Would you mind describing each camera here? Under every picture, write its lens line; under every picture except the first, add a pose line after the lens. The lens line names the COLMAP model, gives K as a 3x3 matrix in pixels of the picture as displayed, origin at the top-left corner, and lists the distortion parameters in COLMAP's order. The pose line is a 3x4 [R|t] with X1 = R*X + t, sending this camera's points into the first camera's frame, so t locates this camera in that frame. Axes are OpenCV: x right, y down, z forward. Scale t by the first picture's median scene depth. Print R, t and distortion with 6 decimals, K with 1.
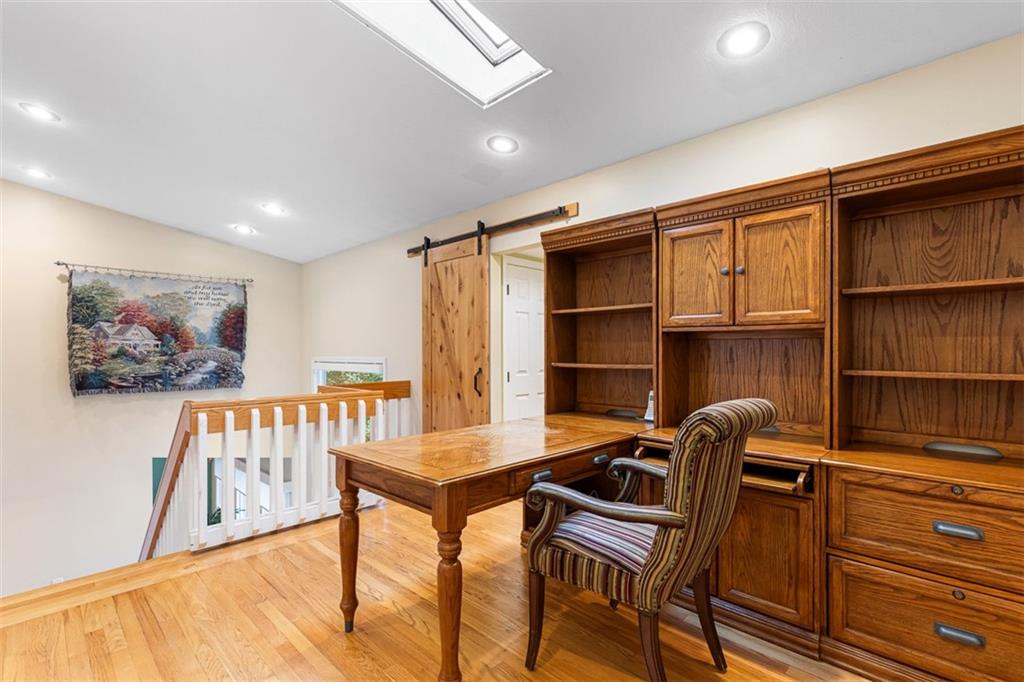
lens RADIAL K [[475.7, 0, 512.0], [0, 475.7, 341.0], [0, 0, 1]] dist [-0.000846, -0.000074]
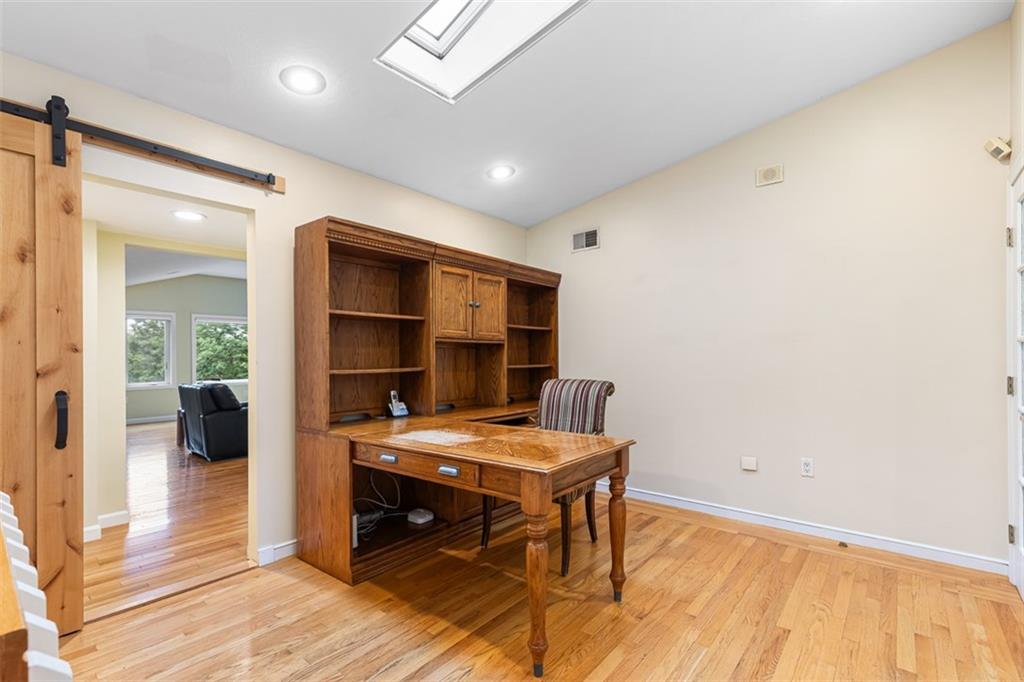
lens RADIAL K [[470.0, 0, 510.7], [0, 470.0, 349.0], [0, 0, 1]] dist [0.001252, 0.000262]
pose [[-0.087275, 0.015272, 0.996067, -0.928677], [-0.017772, 0.999699, -0.016885, 0.018792], [-0.996026, -0.019176, -0.086977, 0.873067]]
